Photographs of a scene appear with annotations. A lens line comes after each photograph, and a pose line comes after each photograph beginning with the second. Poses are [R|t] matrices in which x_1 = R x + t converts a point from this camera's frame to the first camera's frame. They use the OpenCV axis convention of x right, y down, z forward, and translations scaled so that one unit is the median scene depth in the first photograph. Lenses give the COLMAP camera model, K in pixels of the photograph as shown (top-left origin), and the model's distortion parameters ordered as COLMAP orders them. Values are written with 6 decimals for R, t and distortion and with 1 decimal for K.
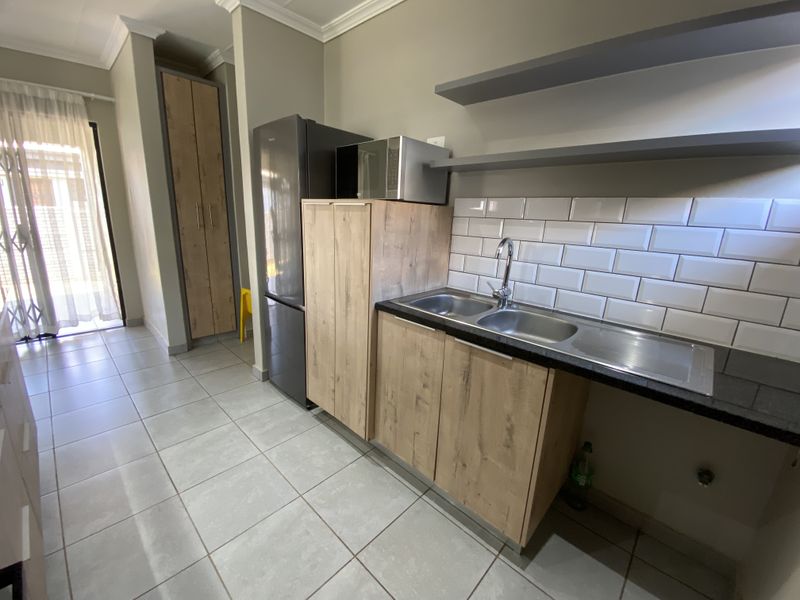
lens RADIAL K [[329.2, 0, 399.3], [0, 329.2, 296.5], [0, 0, 1]] dist [0.033370, -0.025177]
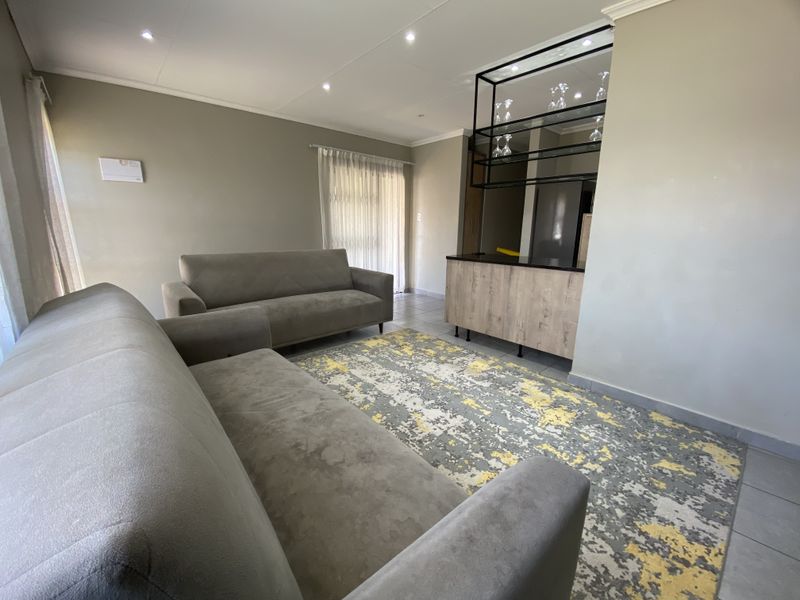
lens RADIAL K [[329.2, 0, 399.3], [0, 329.2, 296.5], [0, 0, 1]] dist [0.033370, -0.025177]
pose [[0.995014, -0.011636, -0.099052, -1.320747], [0.008790, 0.999537, -0.029114, 0.310767], [0.099345, 0.028098, 0.994656, -1.340279]]
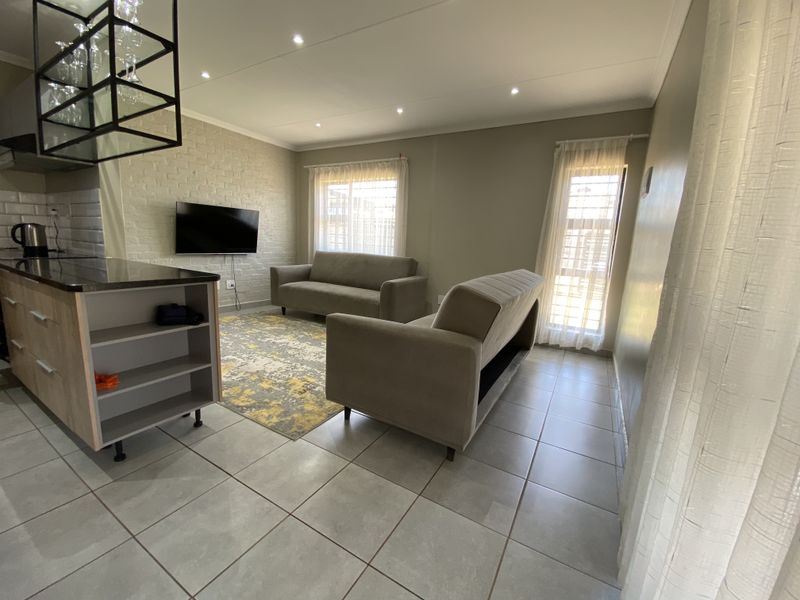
lens RADIAL K [[329.2, 0, 399.3], [0, 329.2, 296.5], [0, 0, 1]] dist [0.033370, -0.025177]
pose [[-0.972323, -0.055512, -0.226949, -1.537205], [-0.140424, 0.915191, 0.377765, -0.374233], [0.186731, 0.399179, -0.897657, 1.641128]]
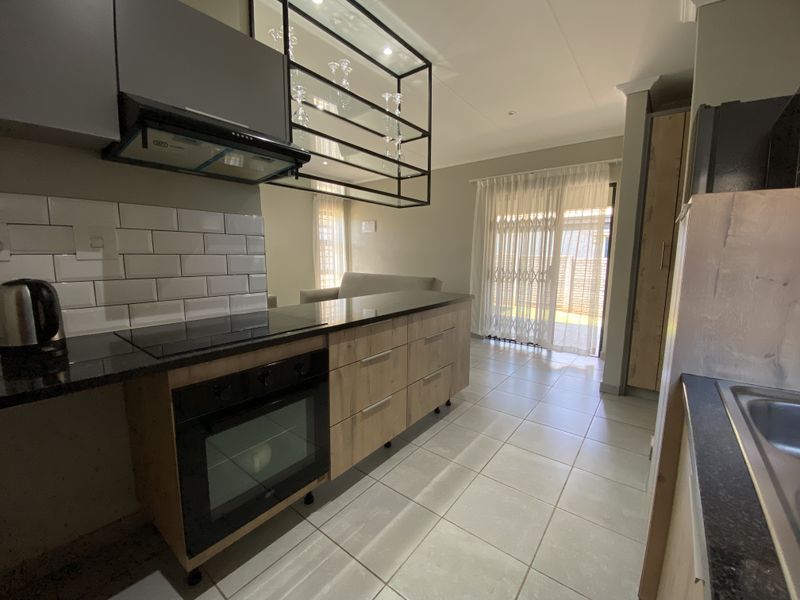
lens RADIAL K [[329.2, 0, 399.3], [0, 329.2, 296.5], [0, 0, 1]] dist [0.033370, -0.025177]
pose [[0.092534, 0.081721, -0.992350, 0.381493], [-0.240899, 0.968856, 0.057323, -0.020734], [0.966129, 0.233752, 0.109338, 0.375288]]
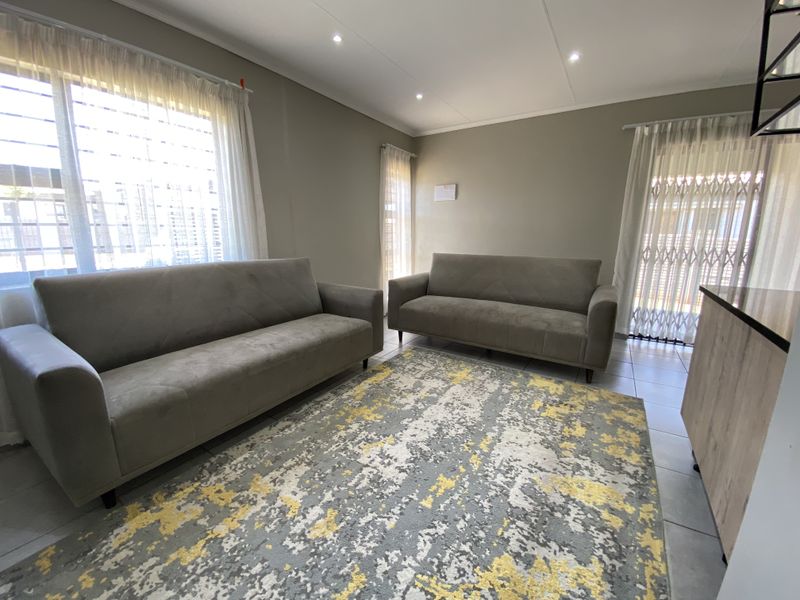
lens RADIAL K [[329.2, 0, 399.3], [0, 329.2, 296.5], [0, 0, 1]] dist [0.033370, -0.025177]
pose [[0.184513, 0.155868, -0.970392, -0.443390], [-0.236635, 0.965344, 0.110063, 0.147335], [0.953917, 0.209321, 0.215003, -0.441339]]
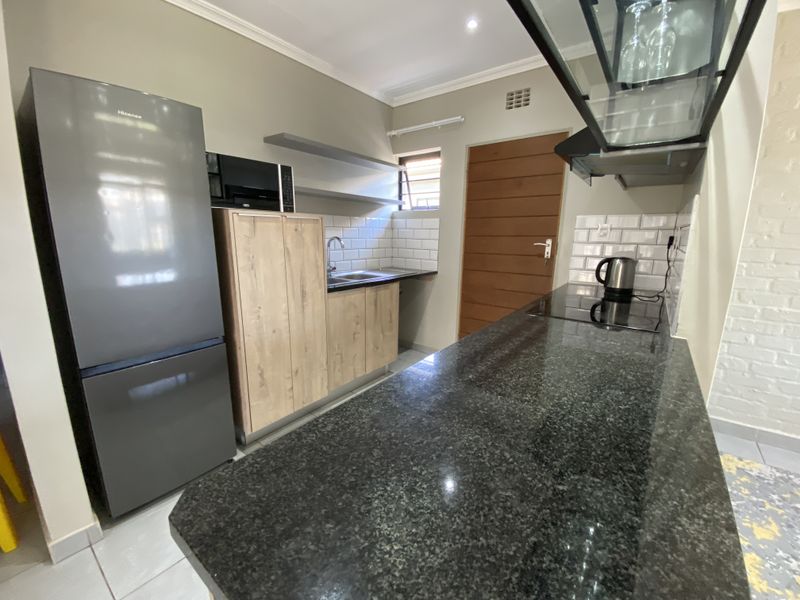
lens RADIAL K [[329.2, 0, 399.3], [0, 329.2, 296.5], [0, 0, 1]] dist [0.033370, -0.025177]
pose [[-0.112772, -0.231552, 0.966264, -1.251024], [0.220817, 0.942309, 0.251582, -0.197566], [-0.968774, 0.241739, -0.055135, 0.666784]]
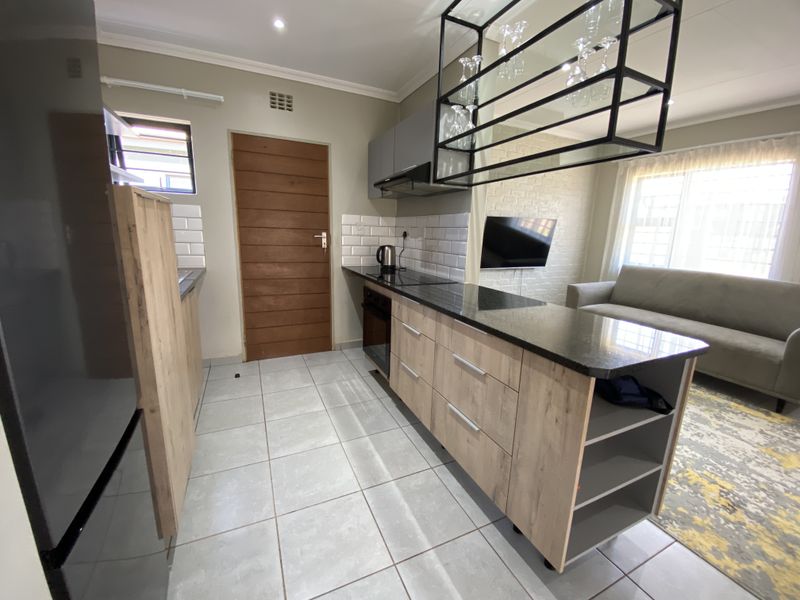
lens RADIAL K [[329.2, 0, 399.3], [0, 329.2, 296.5], [0, 0, 1]] dist [0.033370, -0.025177]
pose [[-0.924404, -0.144698, 0.352903, -0.903183], [0.018433, 0.907216, 0.420261, -0.349038], [-0.380970, 0.394996, -0.835966, 1.359829]]
